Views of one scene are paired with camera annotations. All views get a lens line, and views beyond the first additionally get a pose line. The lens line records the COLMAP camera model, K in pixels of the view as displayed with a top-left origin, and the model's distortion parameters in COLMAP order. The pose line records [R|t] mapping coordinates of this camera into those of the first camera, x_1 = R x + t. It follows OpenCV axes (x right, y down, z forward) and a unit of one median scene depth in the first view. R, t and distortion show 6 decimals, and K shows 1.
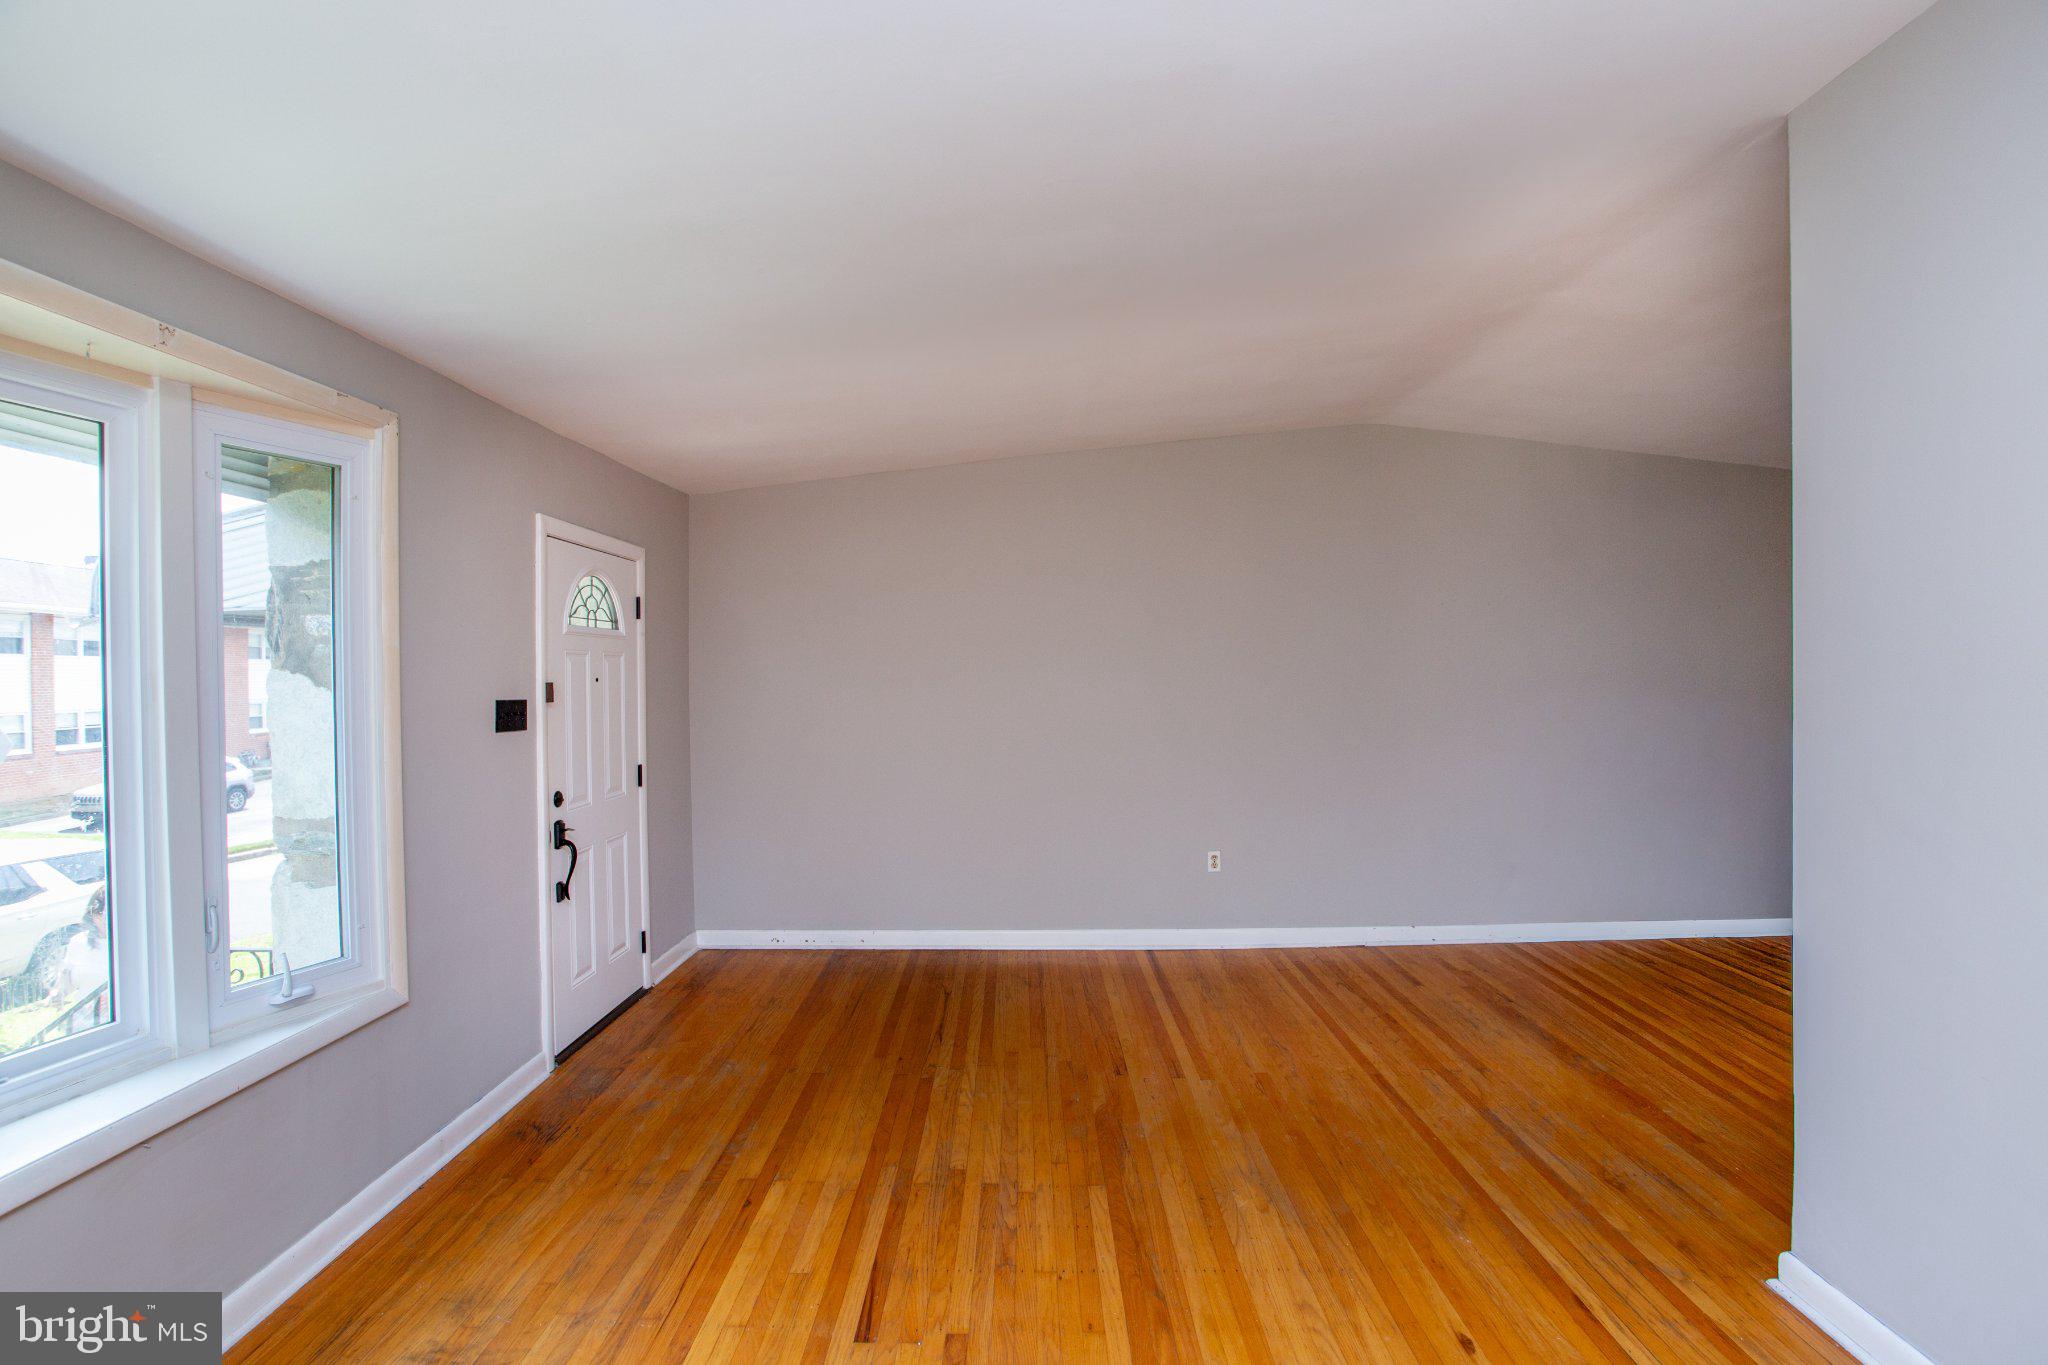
lens RADIAL K [[1000.2, 0, 1007.5], [0, 1000.2, 667.3], [0, 0, 1]] dist [-0.062558, 0.024303]
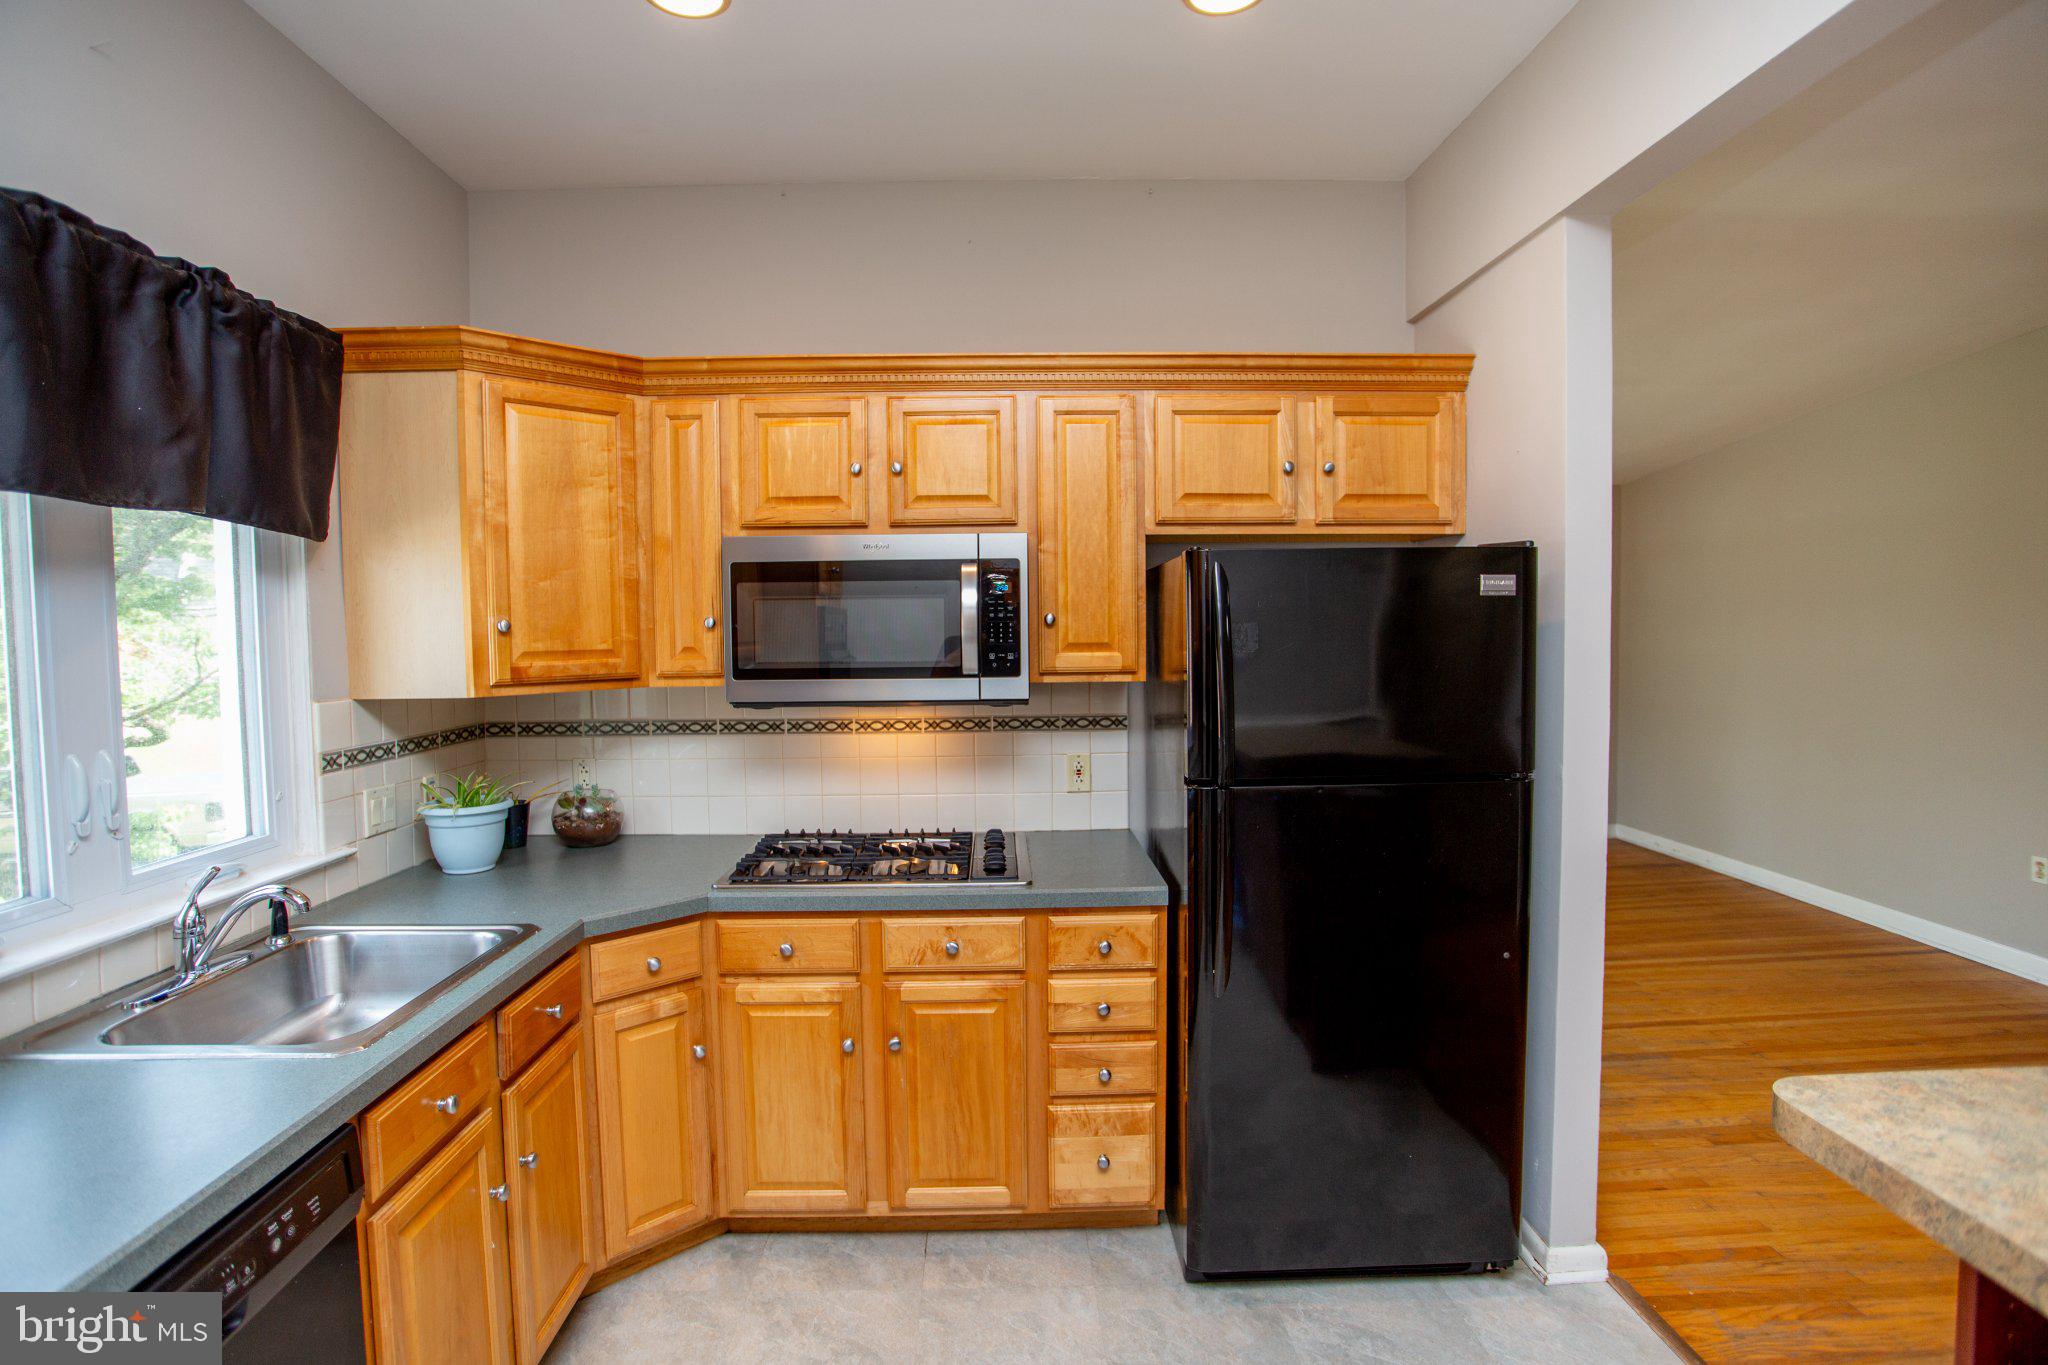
lens RADIAL K [[1000.2, 0, 1039.4], [0, 1000.2, 671.2], [0, 0, 1]] dist [-0.062558, 0.024303]
pose [[0.076212, 0.054793, -0.995585, 1.537819], [0.017340, 0.998265, 0.056268, -0.029126], [0.996941, -0.021551, 0.075130, 0.280456]]
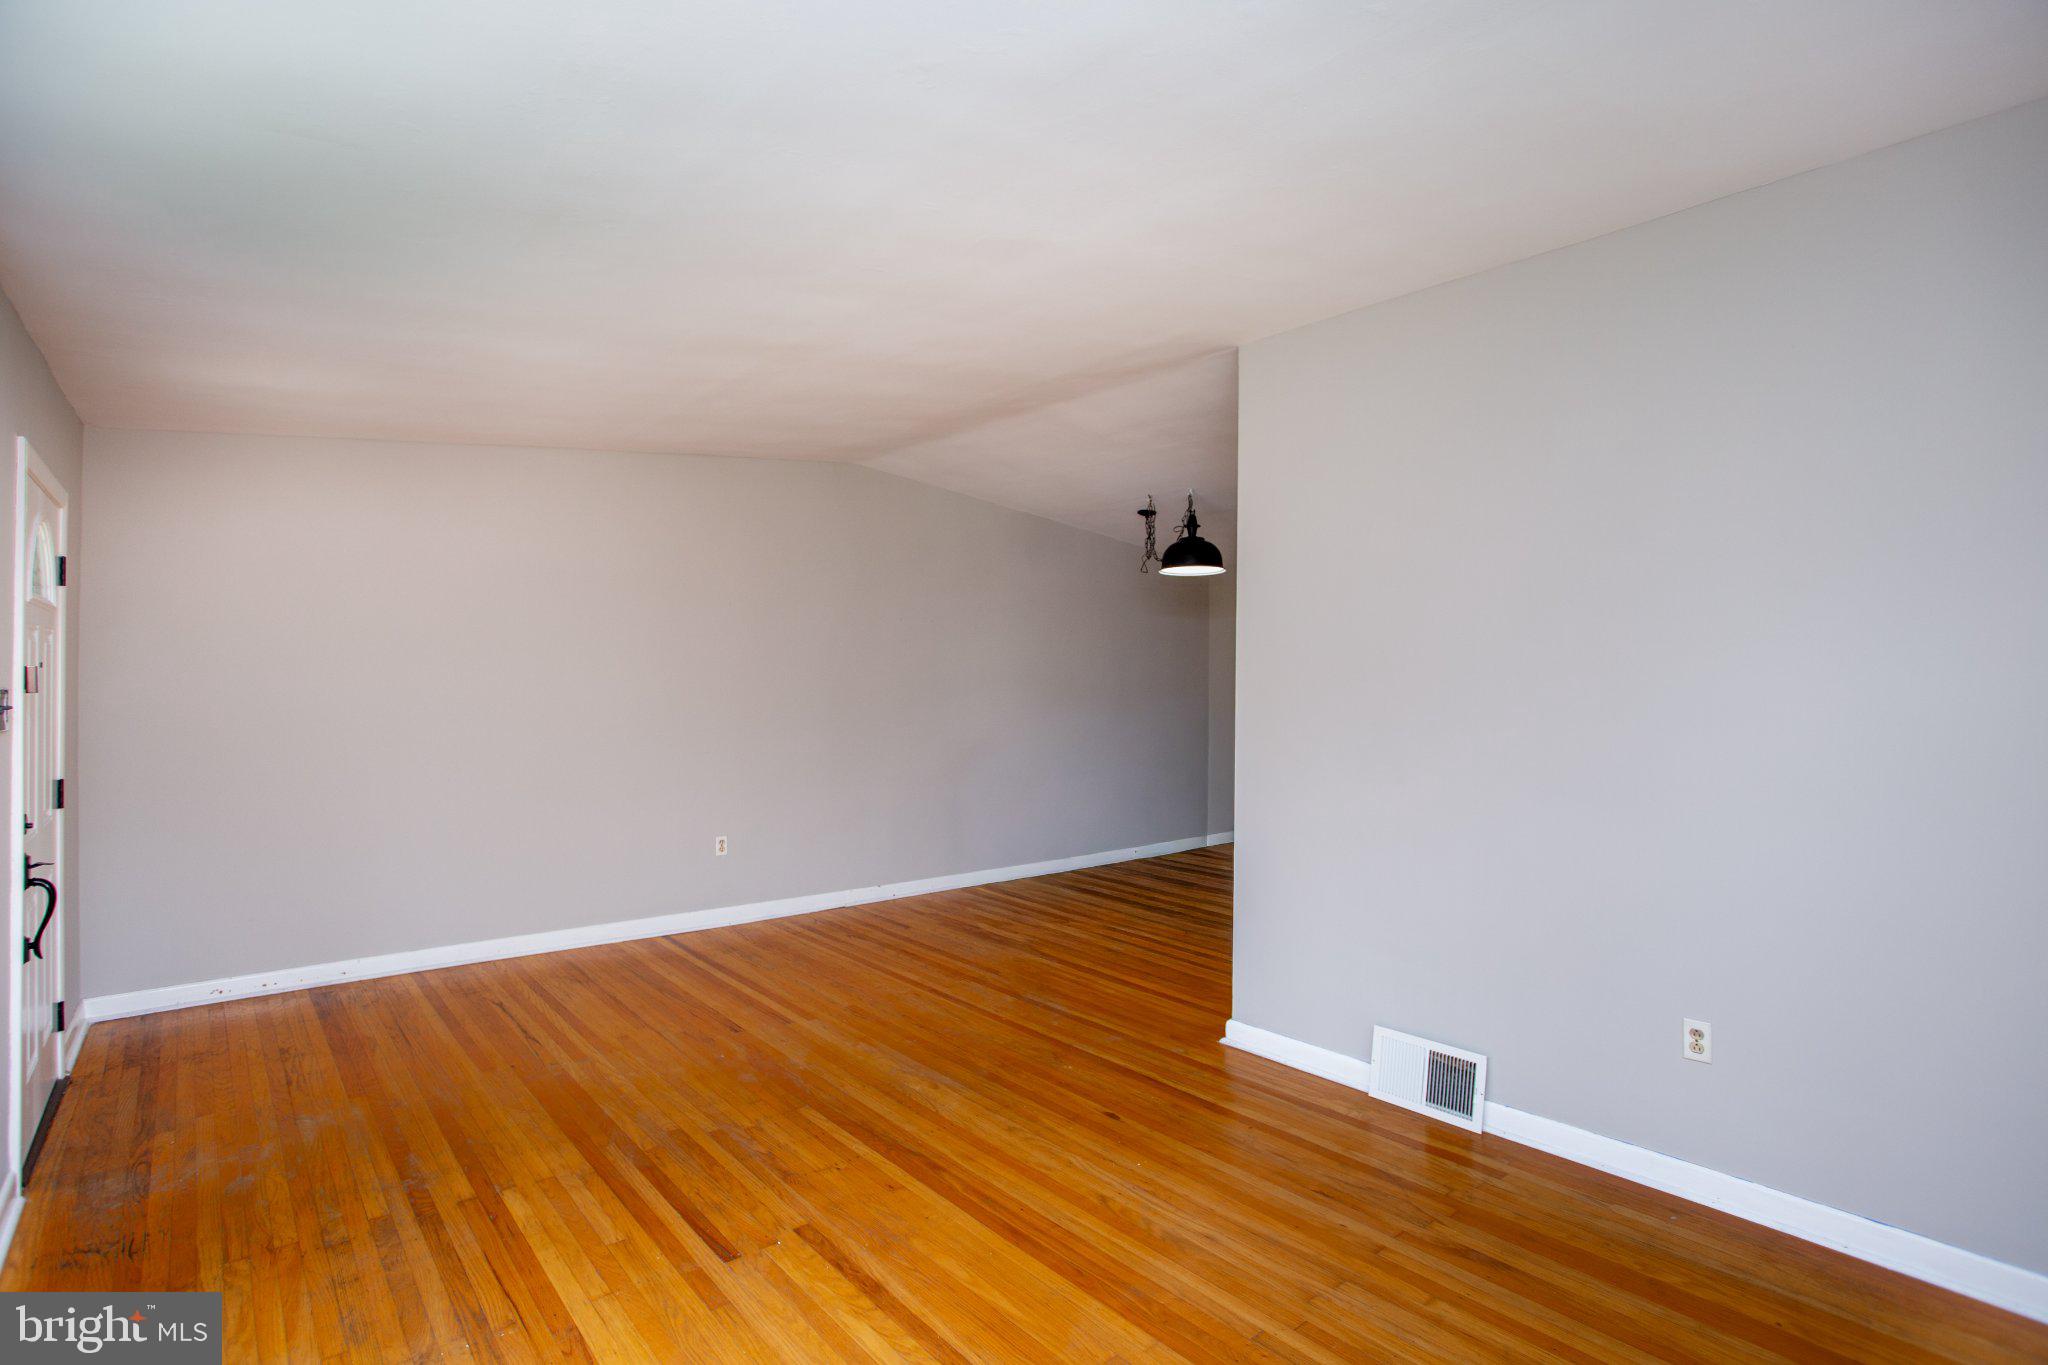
lens RADIAL K [[1000.2, 0, 1023.4], [0, 1000.2, 656.5], [0, 0, 1]] dist [-0.062558, 0.024303]
pose [[0.748804, 0.027437, 0.662224, -0.459345], [-0.016894, 0.999608, -0.022313, 0.014627], [-0.662576, 0.005521, 0.748974, -0.043150]]
